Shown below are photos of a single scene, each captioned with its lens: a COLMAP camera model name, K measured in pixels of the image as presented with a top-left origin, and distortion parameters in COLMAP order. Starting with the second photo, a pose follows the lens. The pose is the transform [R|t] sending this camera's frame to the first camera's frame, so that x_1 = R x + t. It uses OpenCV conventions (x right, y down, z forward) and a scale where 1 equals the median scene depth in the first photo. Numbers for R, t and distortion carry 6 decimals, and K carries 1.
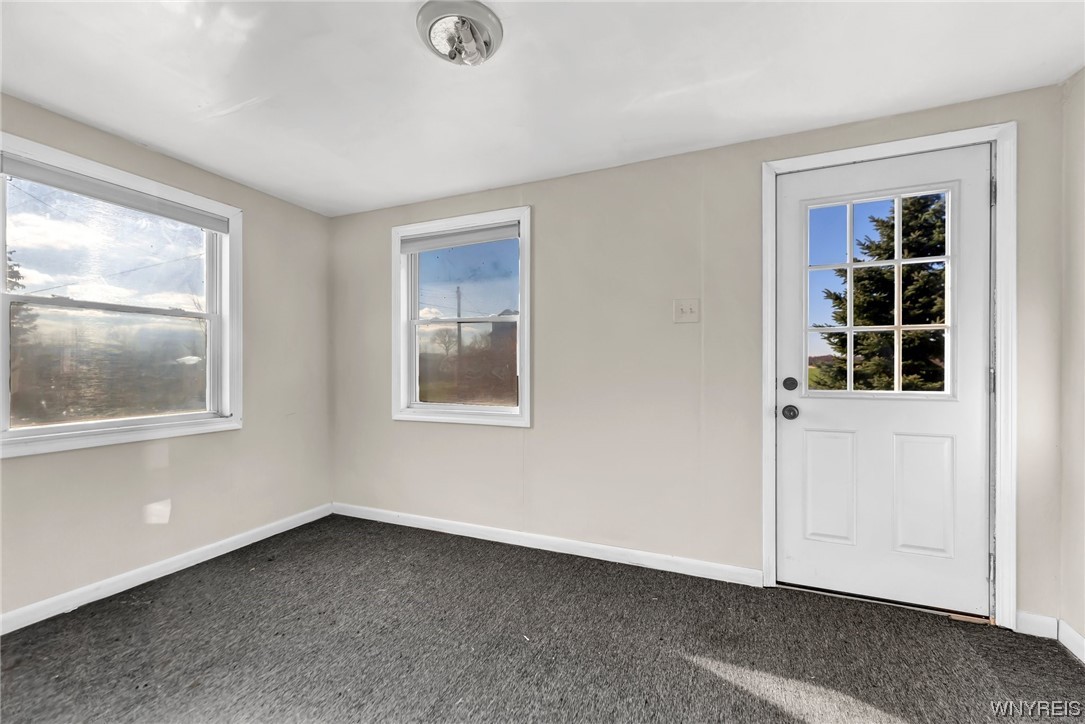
lens RADIAL K [[442.4, 0, 543.1], [0, 442.4, 366.2], [0, 0, 1]] dist [0.001338, -0.000370]
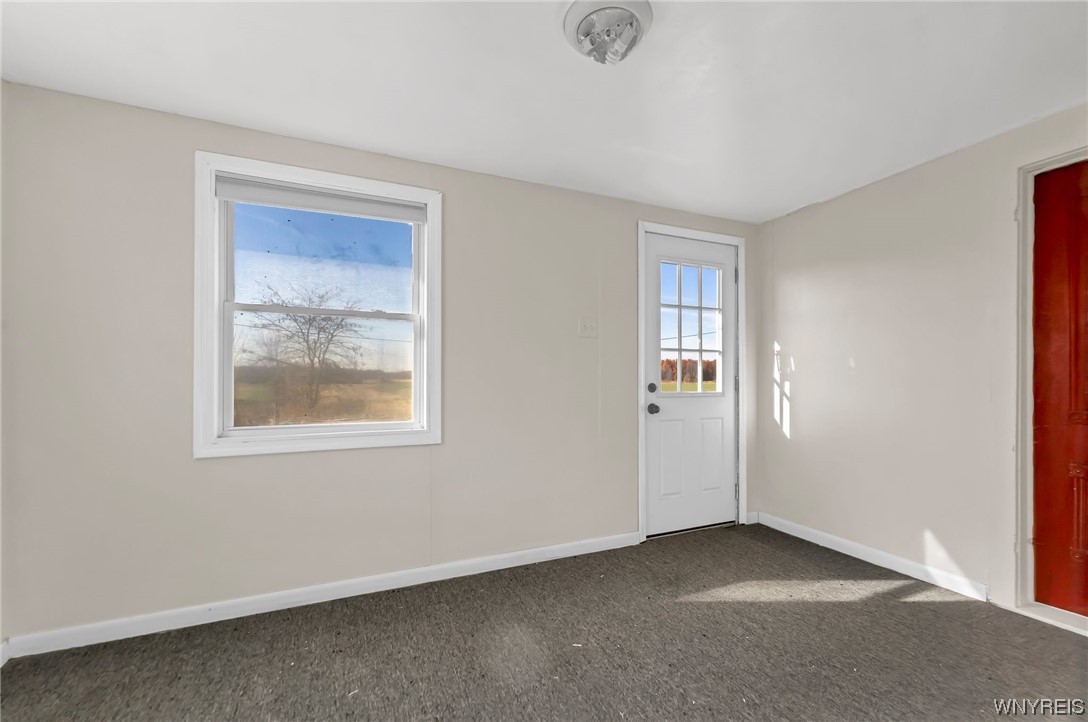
lens RADIAL K [[450.5, 0, 553.1], [0, 450.5, 376.7], [0, 0, 1]] dist [0.002922, 0.000191]
pose [[0.679589, 0.003908, 0.733583, -0.641569], [-0.001307, 0.999991, -0.004116, 0.010569], [-0.733592, 0.001838, 0.679588, 0.272384]]
